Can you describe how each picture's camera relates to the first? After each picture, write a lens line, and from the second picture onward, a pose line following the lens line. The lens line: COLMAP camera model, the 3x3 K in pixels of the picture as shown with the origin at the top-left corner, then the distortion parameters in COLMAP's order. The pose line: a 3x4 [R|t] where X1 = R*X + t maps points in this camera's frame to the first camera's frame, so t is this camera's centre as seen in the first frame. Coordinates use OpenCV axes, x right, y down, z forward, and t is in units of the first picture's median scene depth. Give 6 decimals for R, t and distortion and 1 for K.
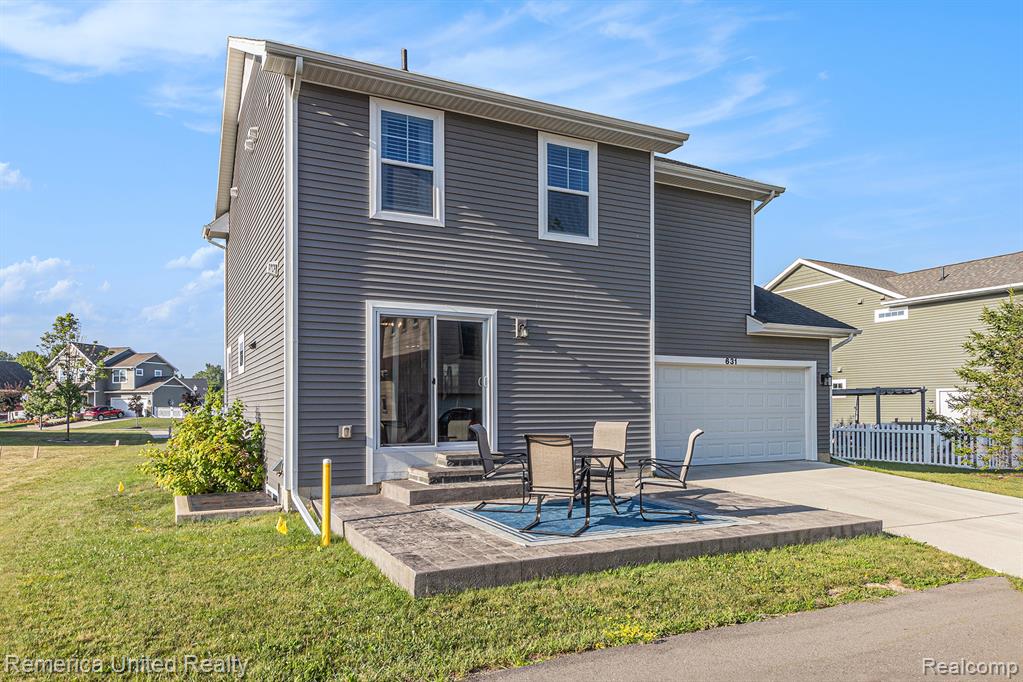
lens RADIAL K [[439.3, 0, 509.1], [0, 439.3, 401.3], [0, 0, 1]] dist [-0.003535, -0.000209]
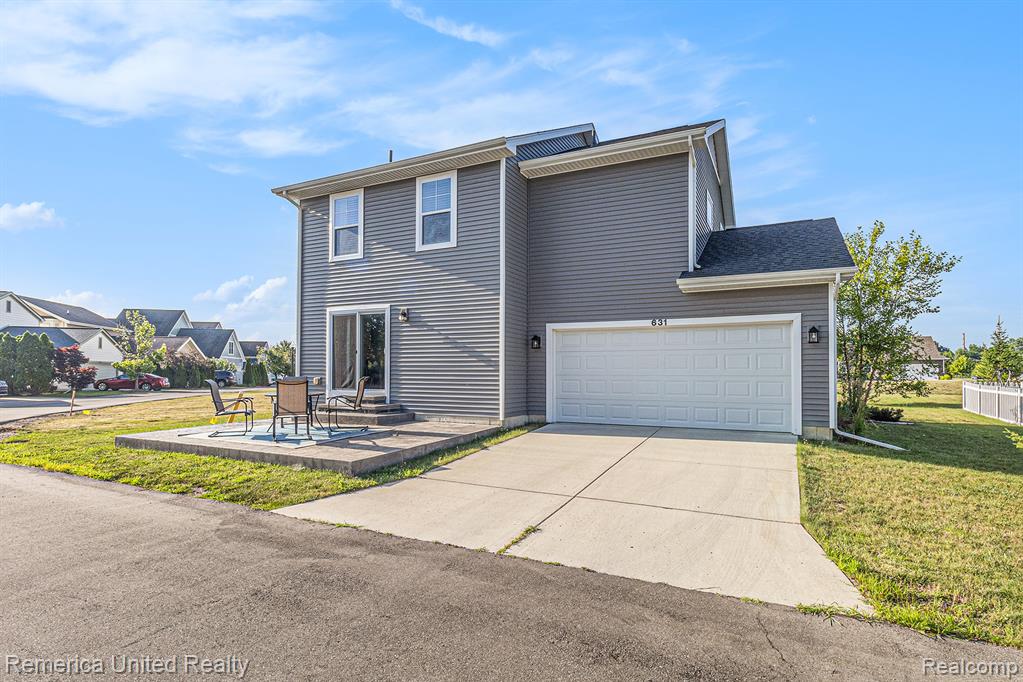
lens RADIAL K [[326.4, 0, 509.0], [0, 326.4, 364.4], [0, 0, 1]] dist [0.000417, 0.000006]
pose [[0.816147, -0.003752, -0.577832, 0.906150], [0.001891, 0.999991, -0.003821, 0.007150], [0.577841, 0.002026, 0.816147, 0.287136]]
